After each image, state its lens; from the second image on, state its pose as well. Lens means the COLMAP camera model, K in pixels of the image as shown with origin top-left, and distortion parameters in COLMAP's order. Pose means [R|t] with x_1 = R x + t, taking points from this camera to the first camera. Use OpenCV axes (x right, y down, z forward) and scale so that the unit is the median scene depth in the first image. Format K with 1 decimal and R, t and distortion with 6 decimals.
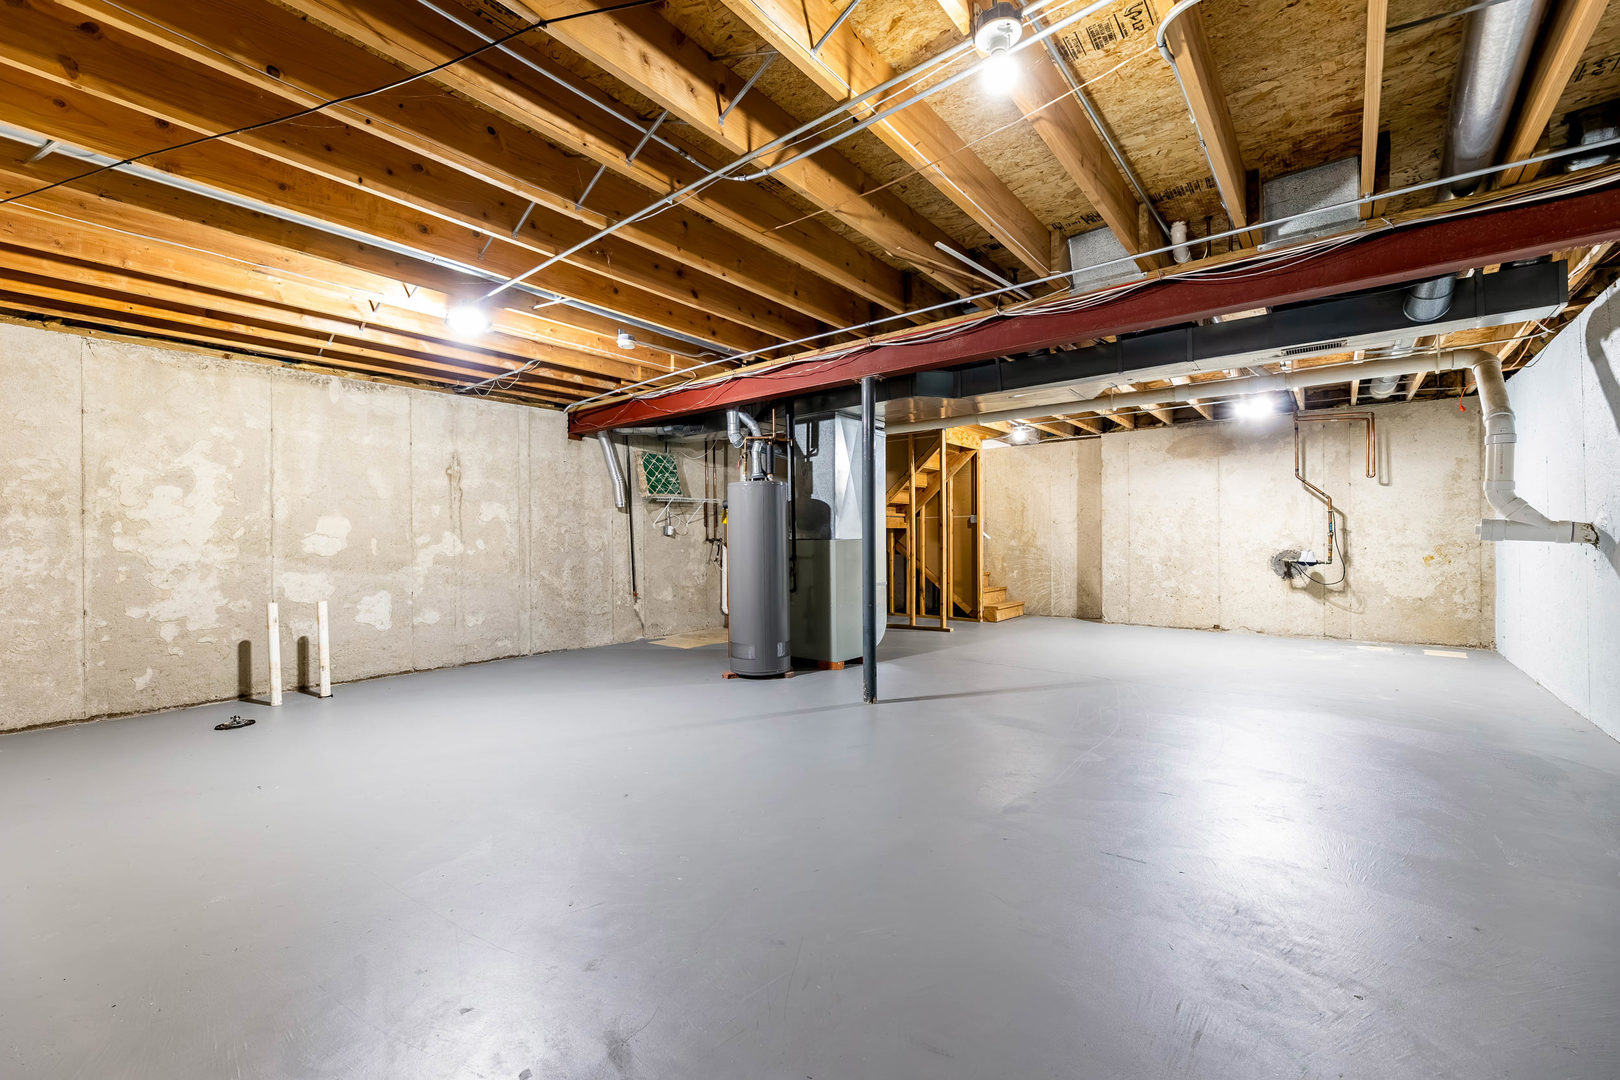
lens RADIAL K [[658.7, 0, 809.2], [0, 658.7, 542.9], [0, 0, 1]] dist [0.000783, -0.000341]
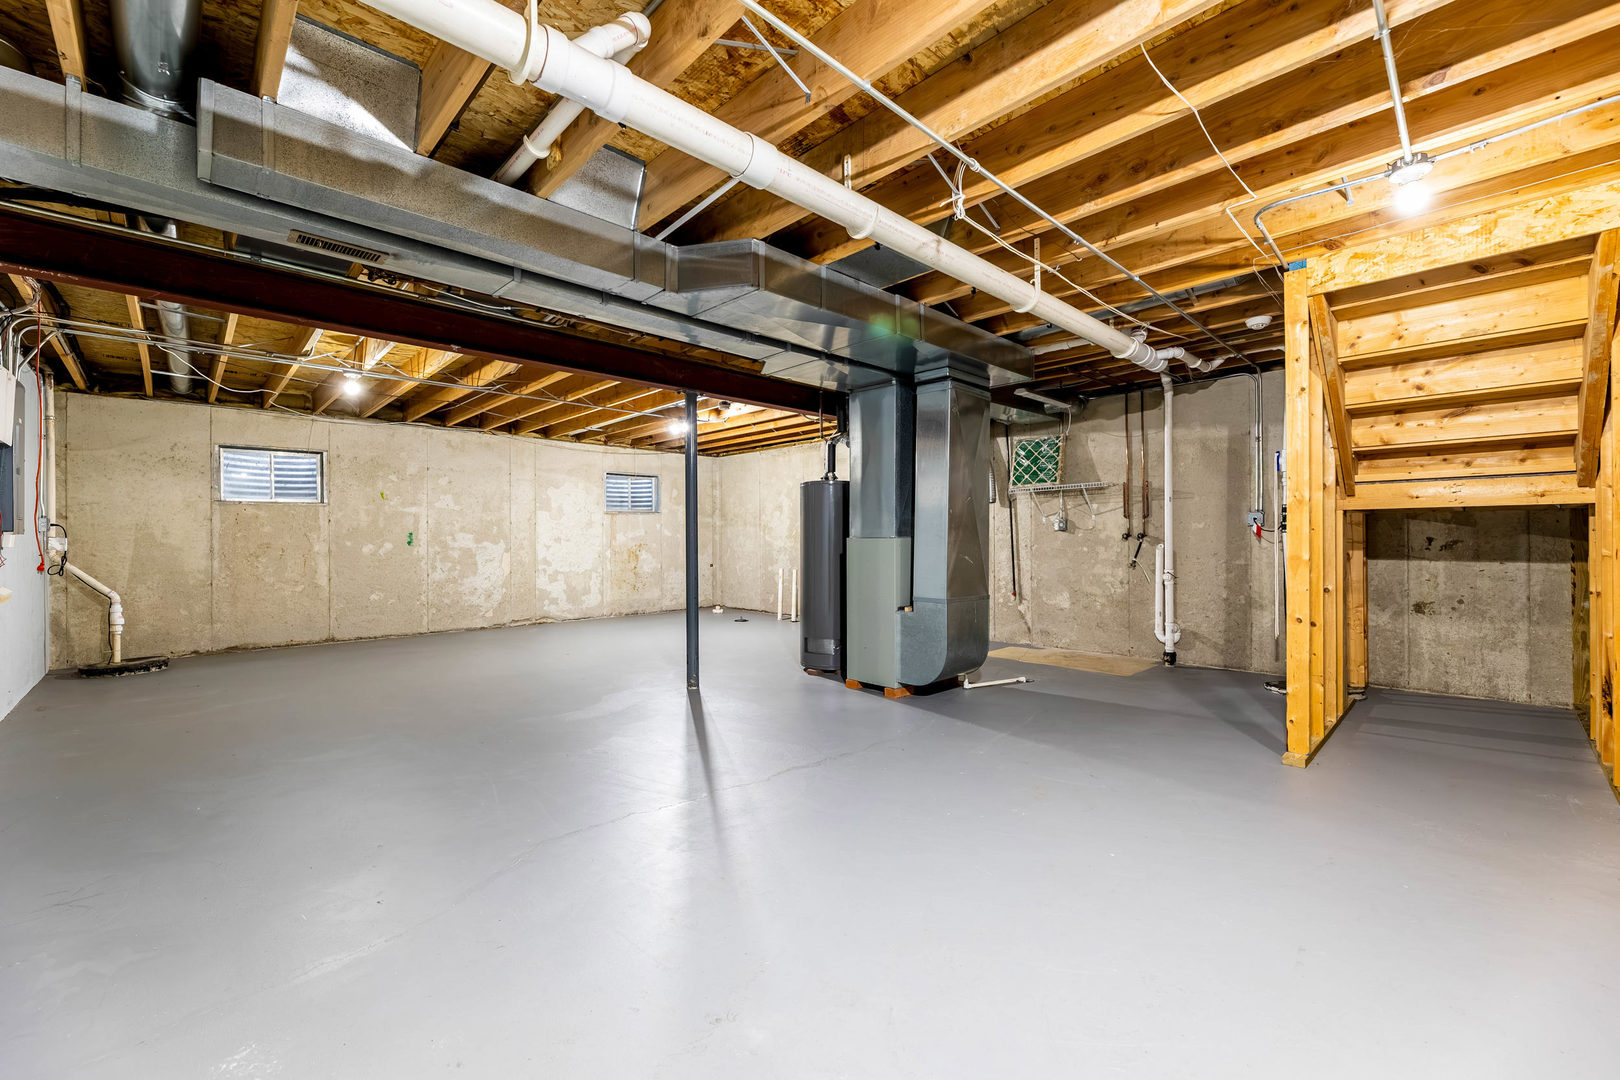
lens RADIAL K [[658.7, 0, 809.7], [0, 658.7, 537.4], [0, 0, 1]] dist [0.000783, -0.000341]
pose [[-0.117021, 0.000549, -0.993129, 0.650852], [-0.004406, 0.999990, 0.001072, -0.002072], [0.993120, 0.004501, -0.117018, 0.757815]]
